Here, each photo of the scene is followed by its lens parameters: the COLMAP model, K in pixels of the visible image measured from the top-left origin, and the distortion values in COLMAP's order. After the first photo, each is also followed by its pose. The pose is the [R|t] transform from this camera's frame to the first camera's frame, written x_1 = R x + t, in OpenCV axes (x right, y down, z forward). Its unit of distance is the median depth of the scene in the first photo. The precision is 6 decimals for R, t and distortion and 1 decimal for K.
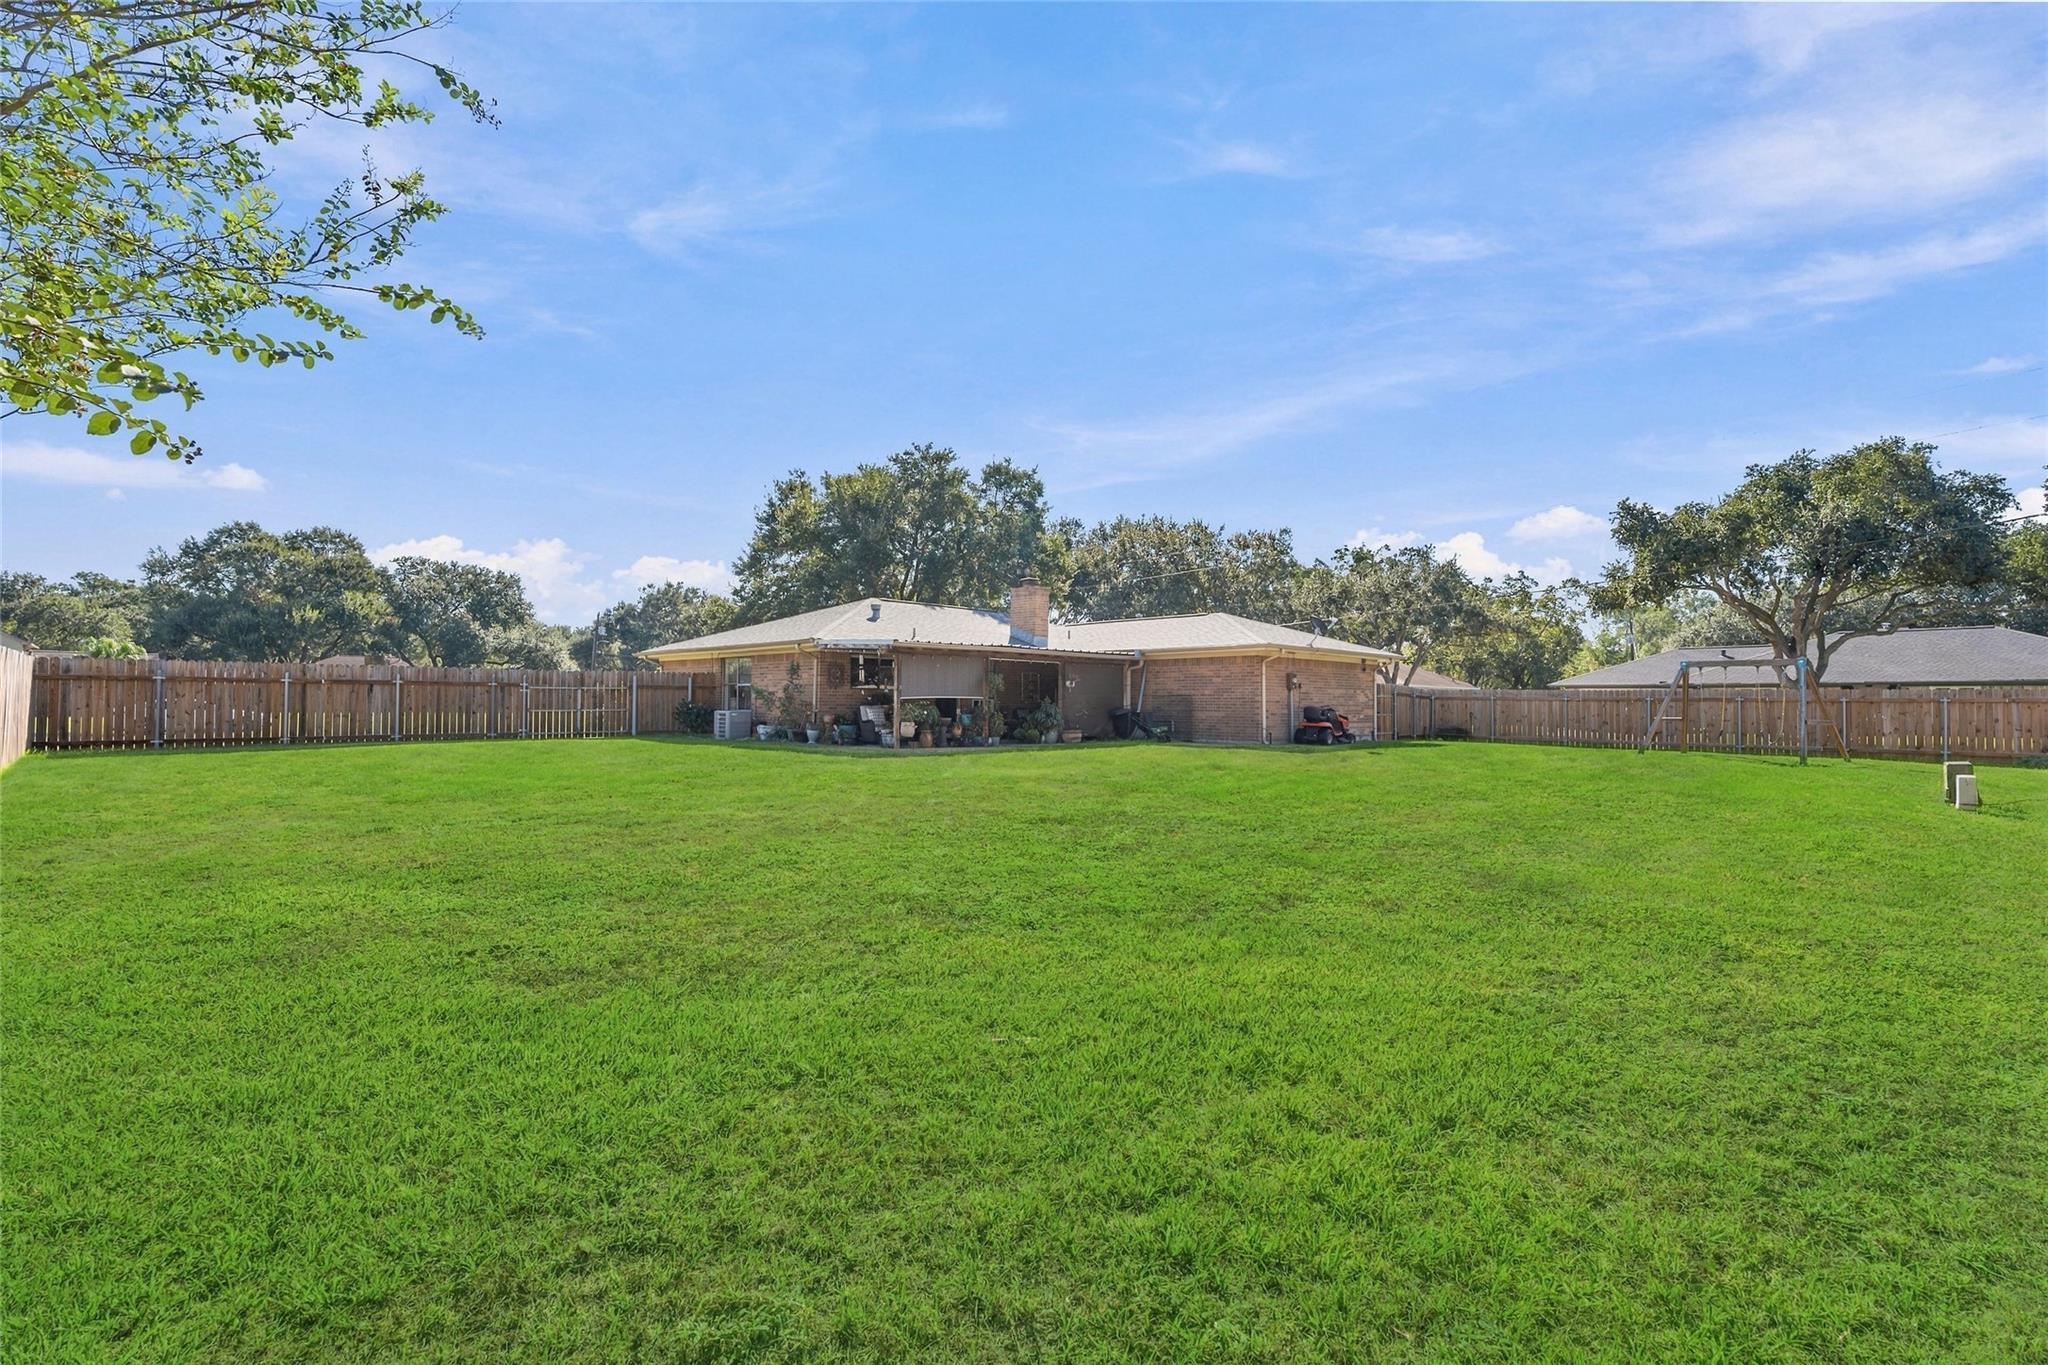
lens RADIAL K [[928.3, 0, 1026.5], [0, 928.3, 685.7], [0, 0, 1]] dist [0.004821, -0.001403]
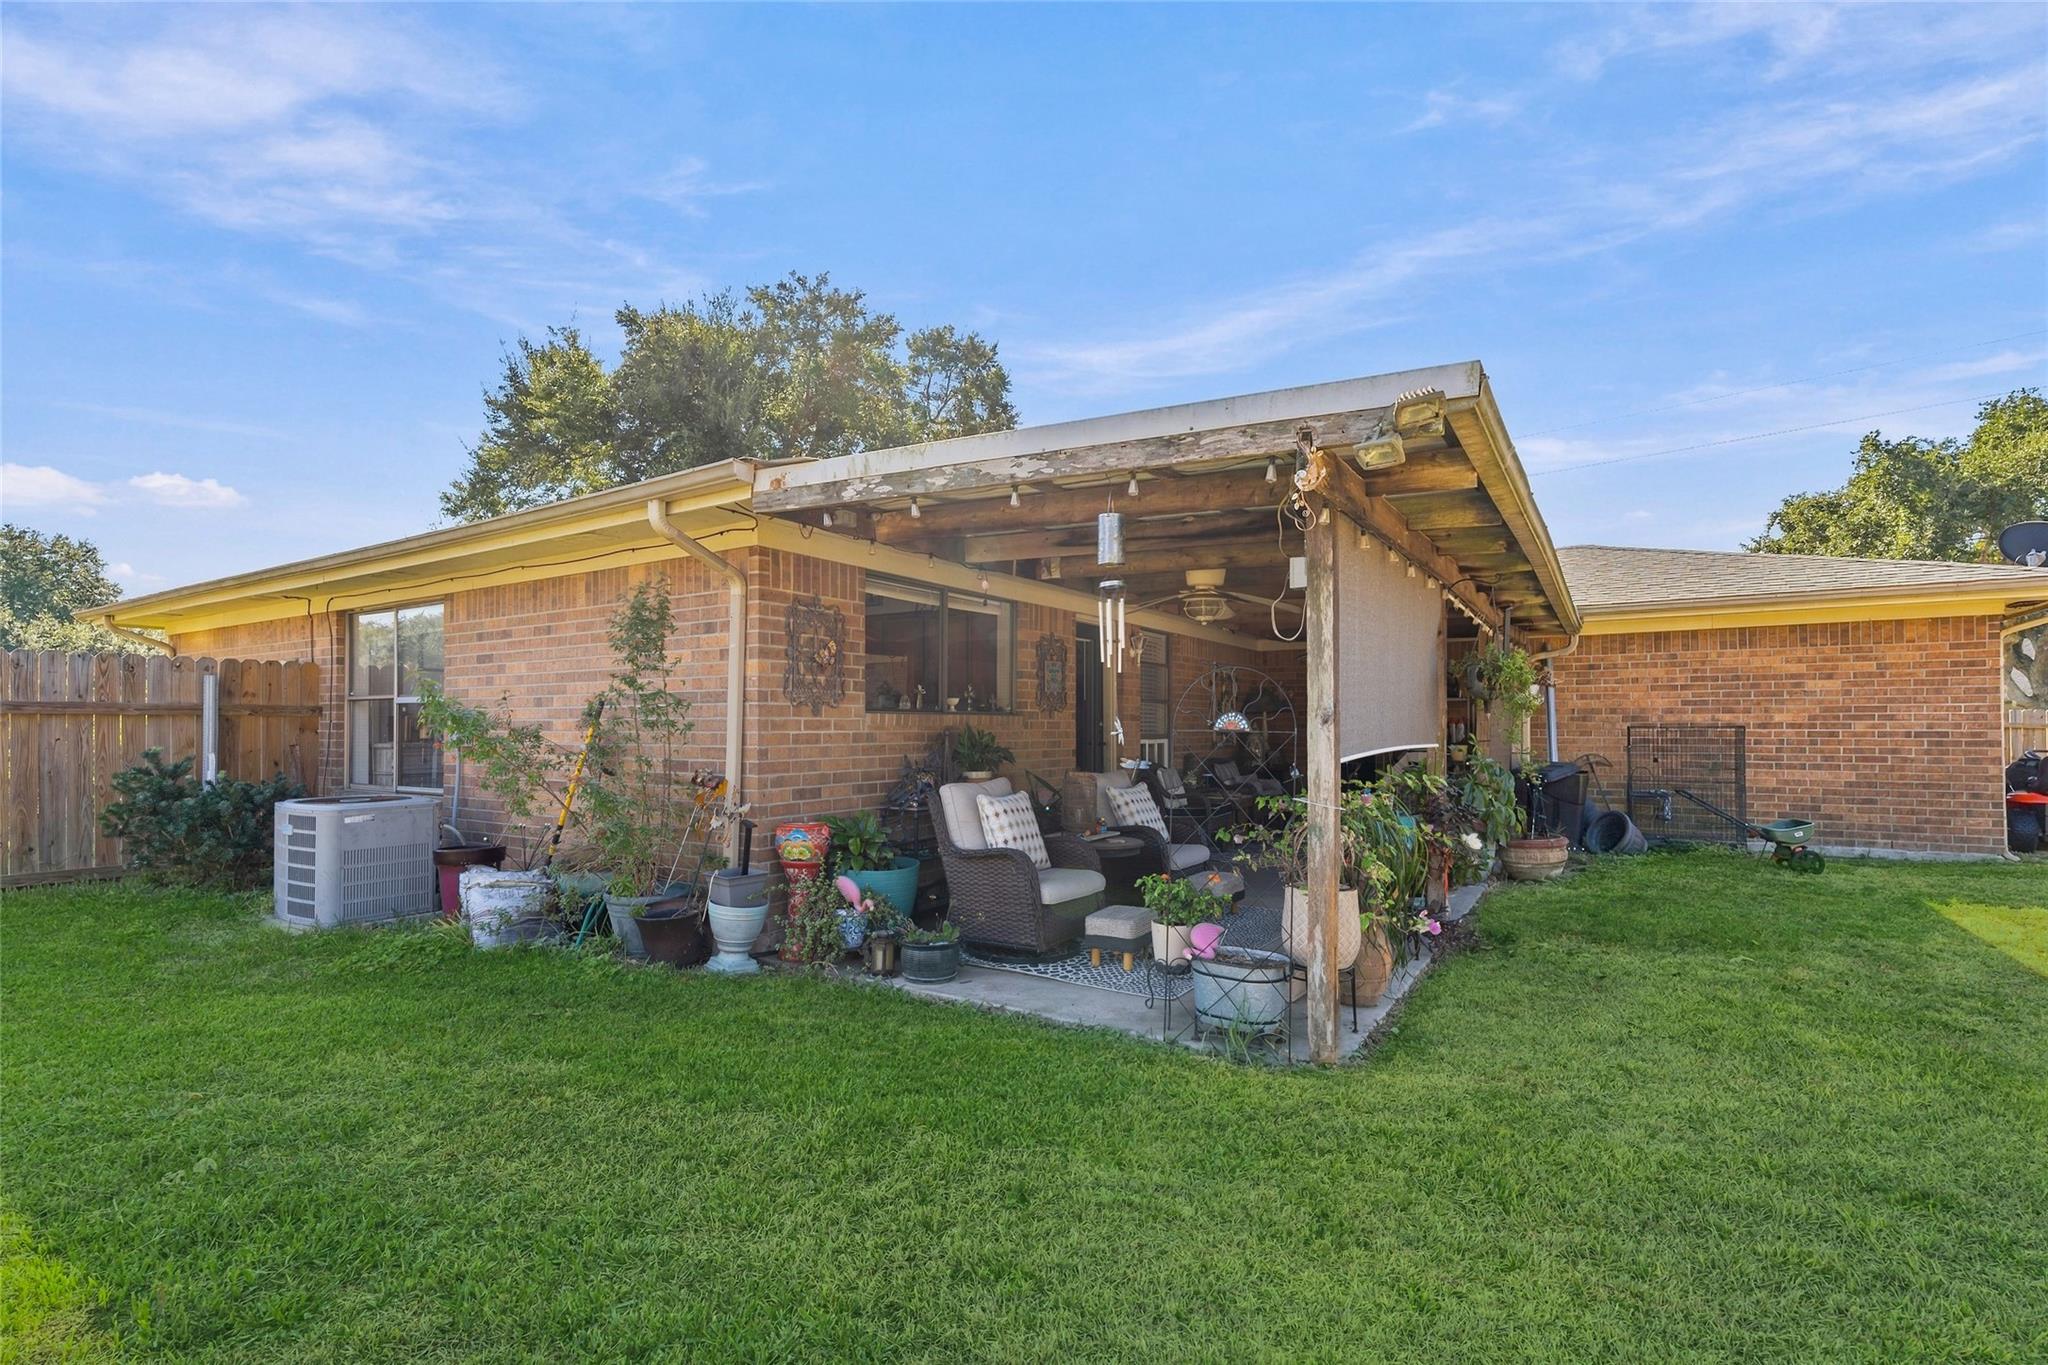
lens RADIAL K [[928.3, 0, 1023.6], [0, 928.3, 714.3], [0, 0, 1]] dist [0.004821, -0.001403]
pose [[0.973095, -0.004773, 0.230353, -0.181340], [0.003158, 0.999968, 0.007381, 0.001675], [-0.230381, -0.006455, 0.973079, 0.650751]]
